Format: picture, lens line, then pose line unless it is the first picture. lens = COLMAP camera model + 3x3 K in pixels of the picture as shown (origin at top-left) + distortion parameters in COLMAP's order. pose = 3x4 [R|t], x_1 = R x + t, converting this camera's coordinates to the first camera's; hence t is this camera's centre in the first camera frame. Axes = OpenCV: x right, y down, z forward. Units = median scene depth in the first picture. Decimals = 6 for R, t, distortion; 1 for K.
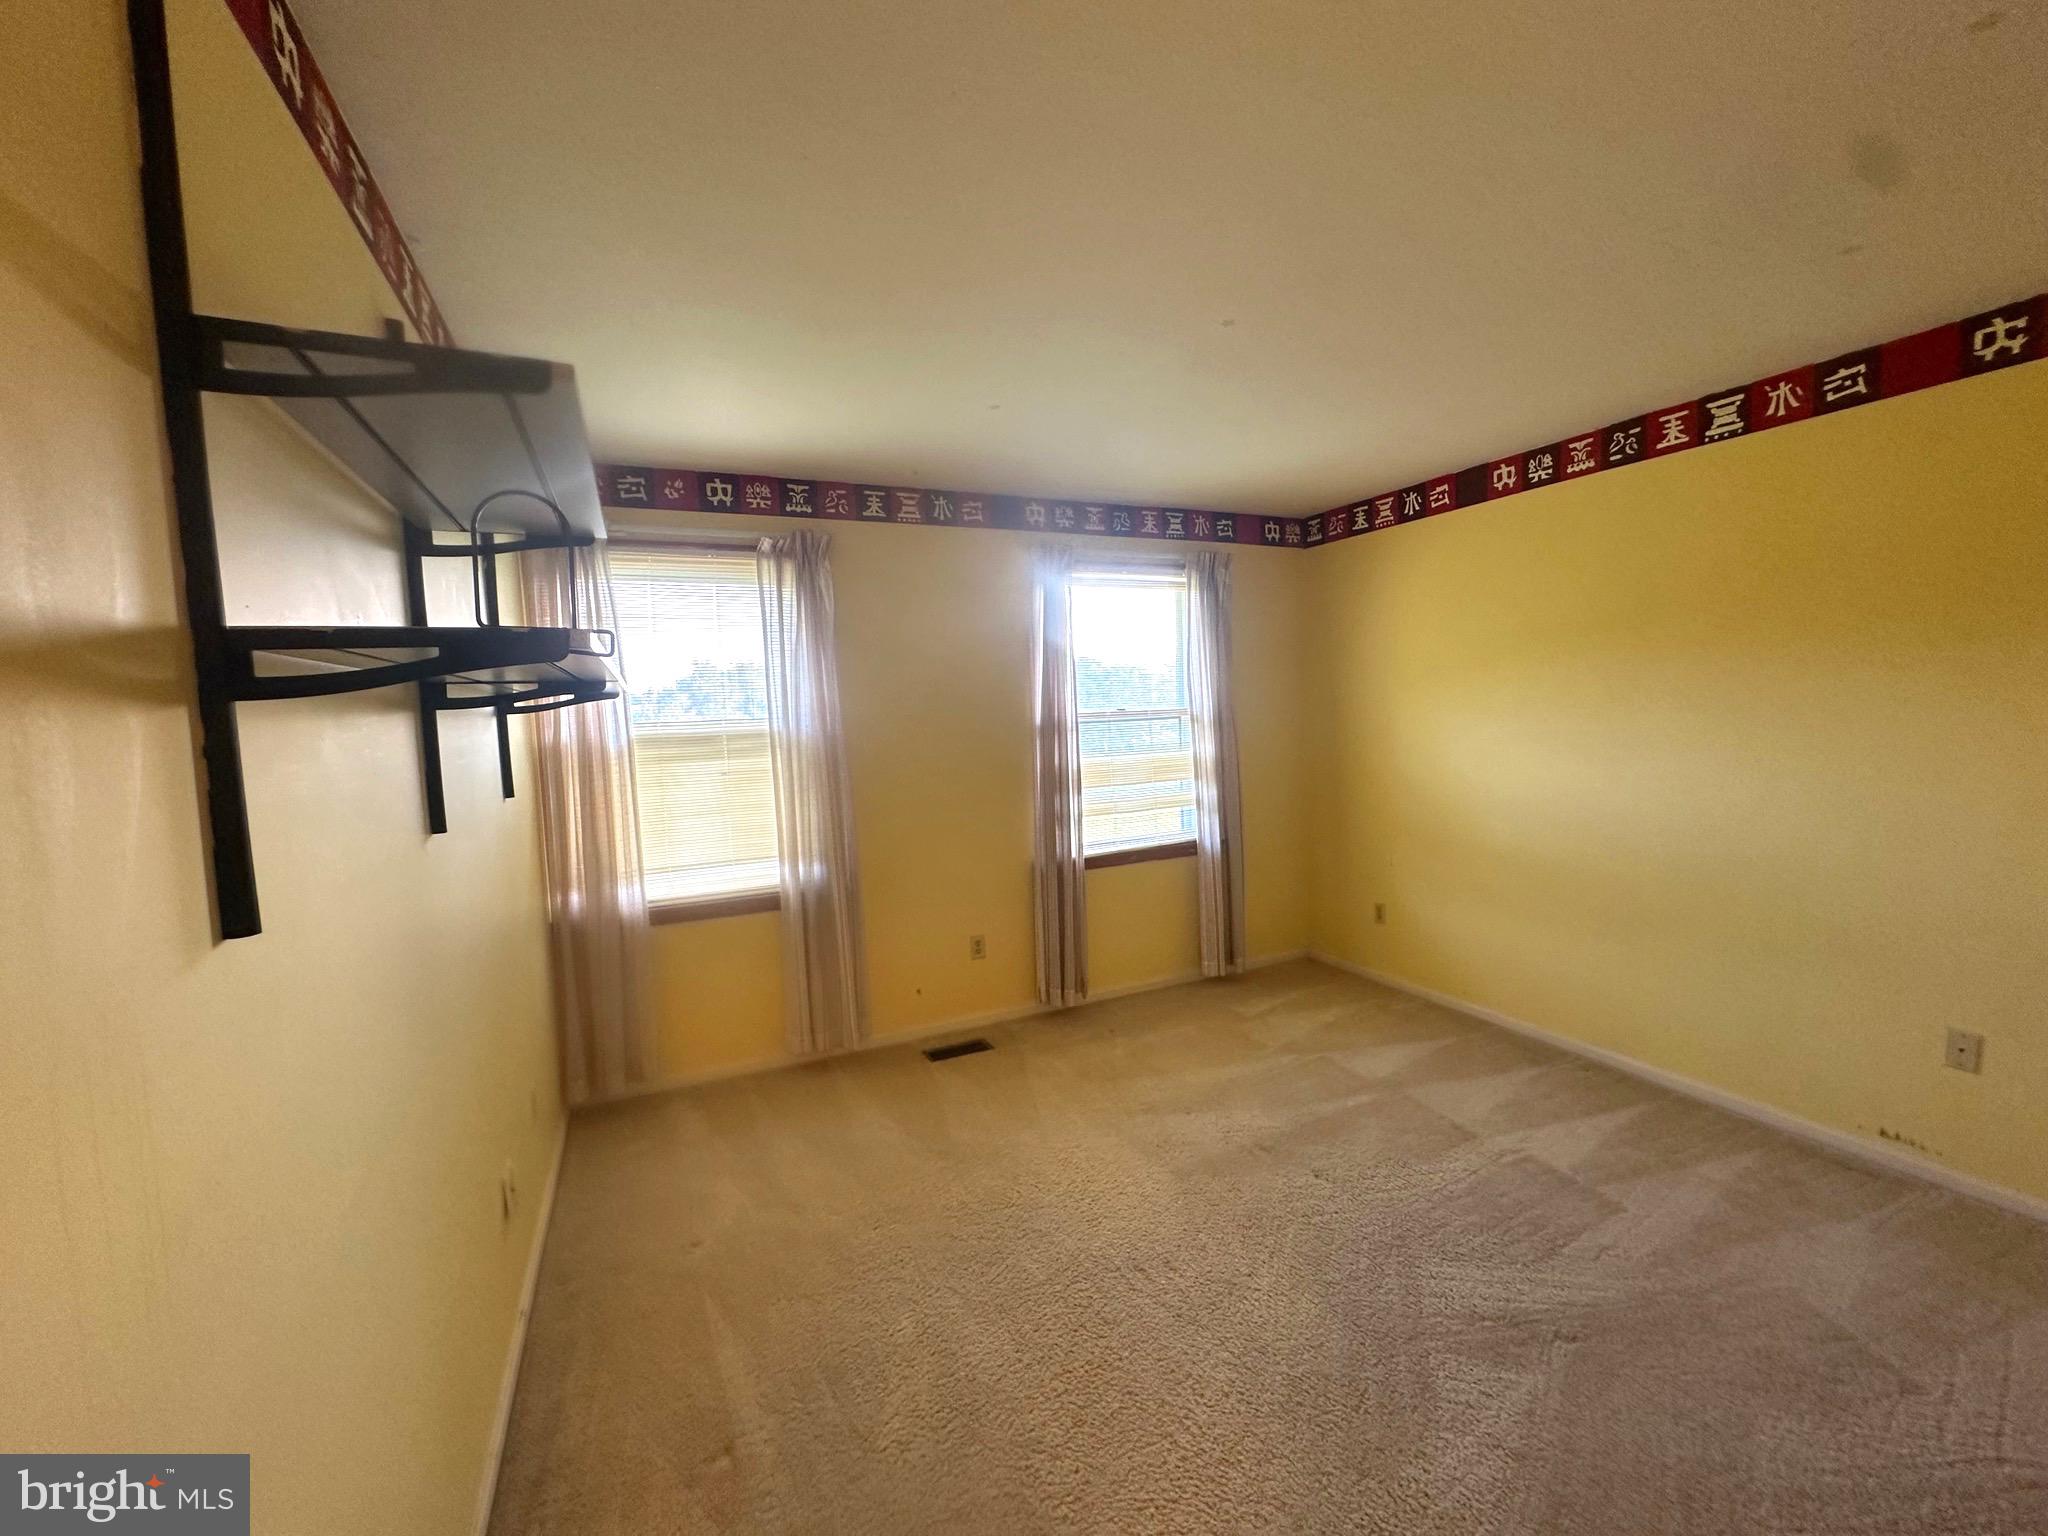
lens RADIAL K [[820.5, 0, 1030.5], [0, 820.5, 749.1], [0, 0, 1]] dist [-0.000141, 0.000342]
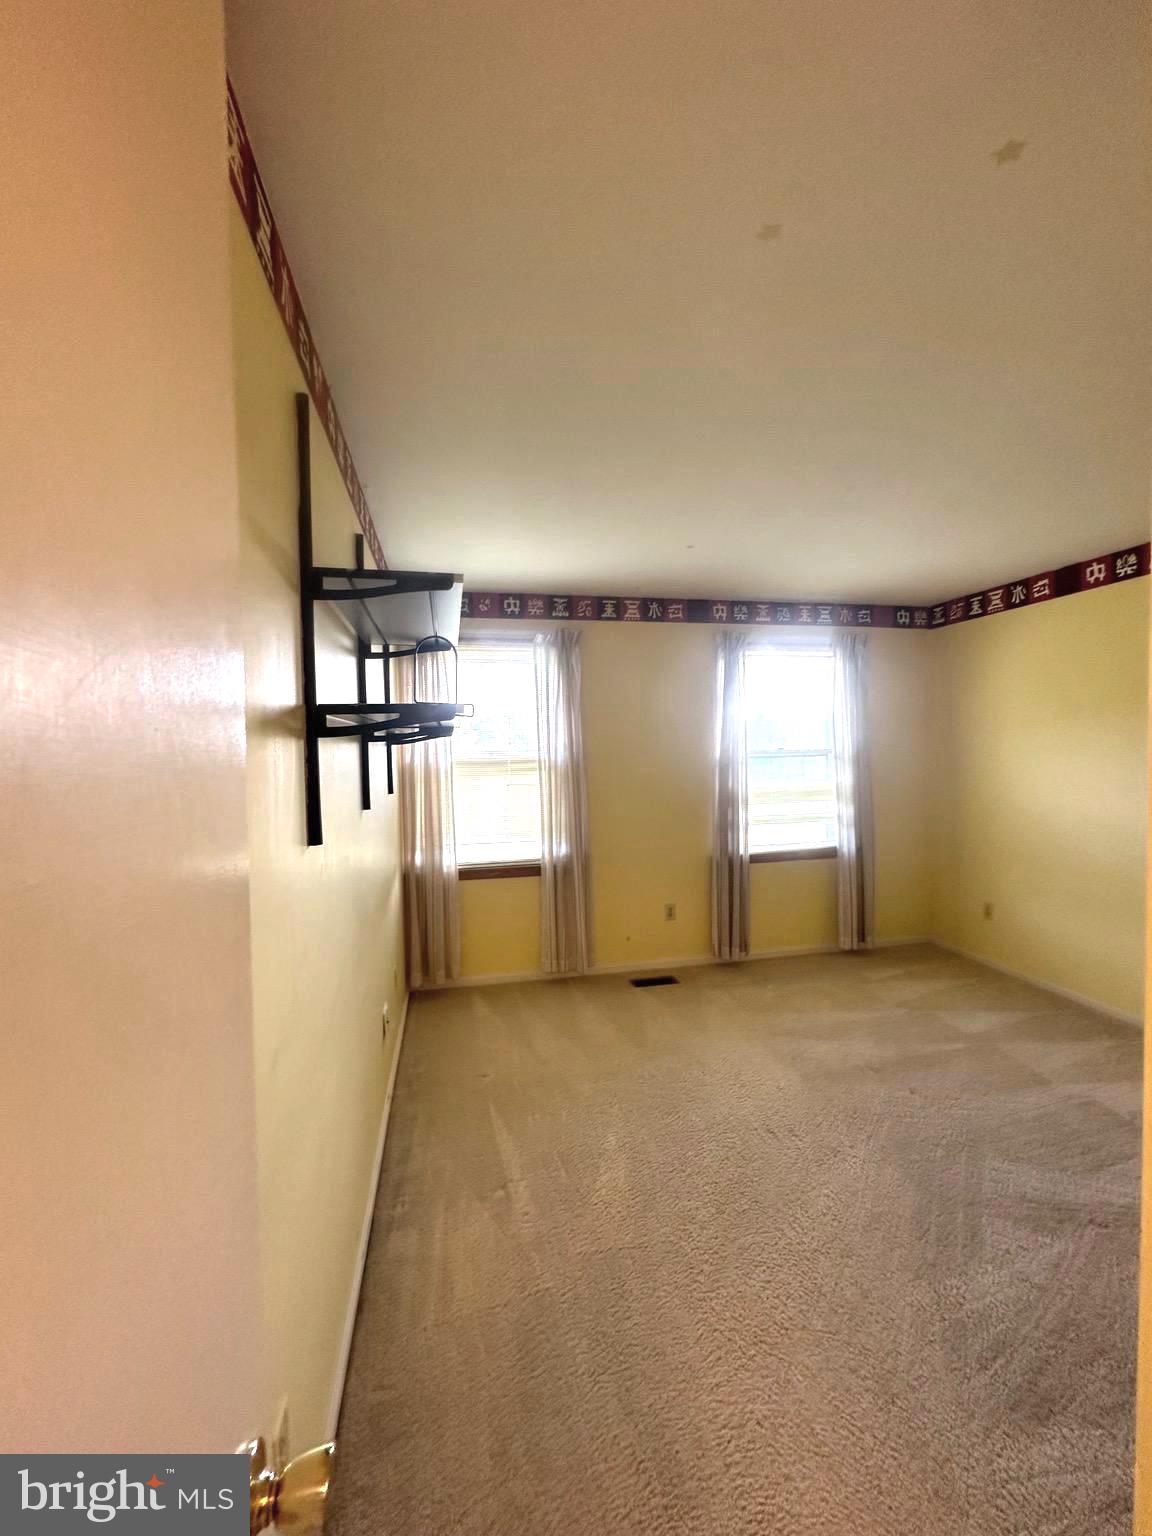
lens RADIAL K [[615.4, 0, 580.7], [0, 615.4, 770.0], [0, 0, 1]] dist [-0.000141, 0.000342]
pose [[0.973071, 0.026686, -0.228957, 0.027574], [-0.030078, 0.999483, -0.011338, 0.010794], [0.228537, 0.017919, 0.973370, -0.111664]]
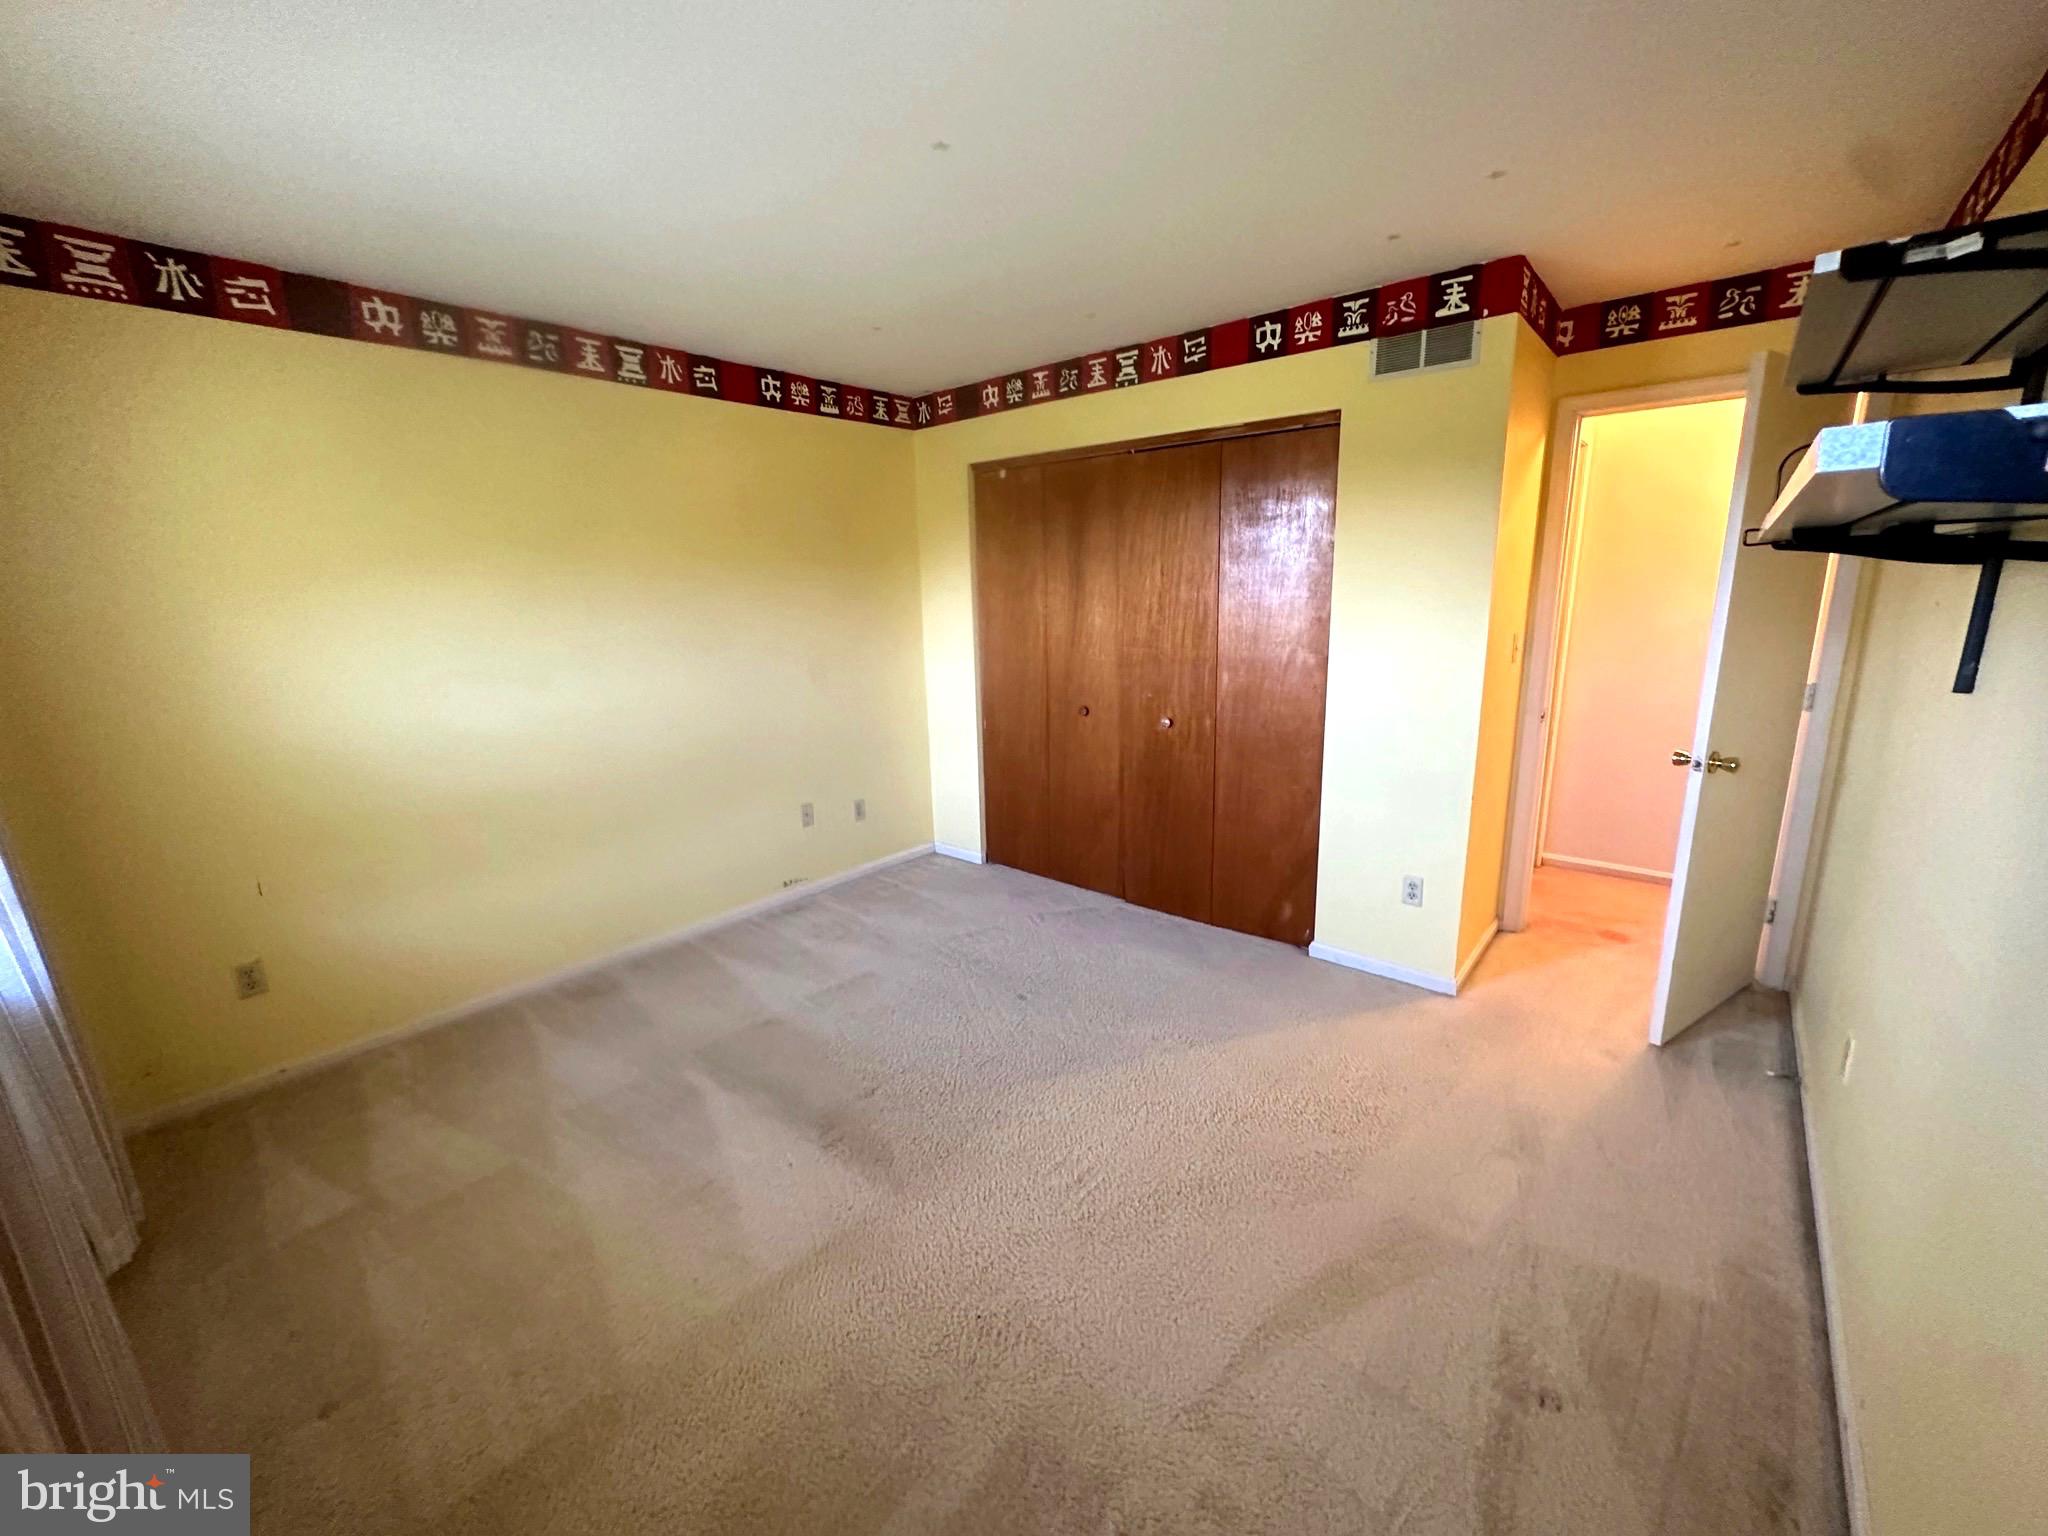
lens RADIAL K [[820.5, 0, 1010.2], [0, 820.5, 763.7], [0, 0, 1]] dist [-0.000141, 0.000342]
pose [[-0.408151, -0.148592, 0.900740, -0.404433], [0.091459, 0.975045, 0.202293, -0.033739], [-0.908322, 0.164947, -0.384375, 0.862018]]
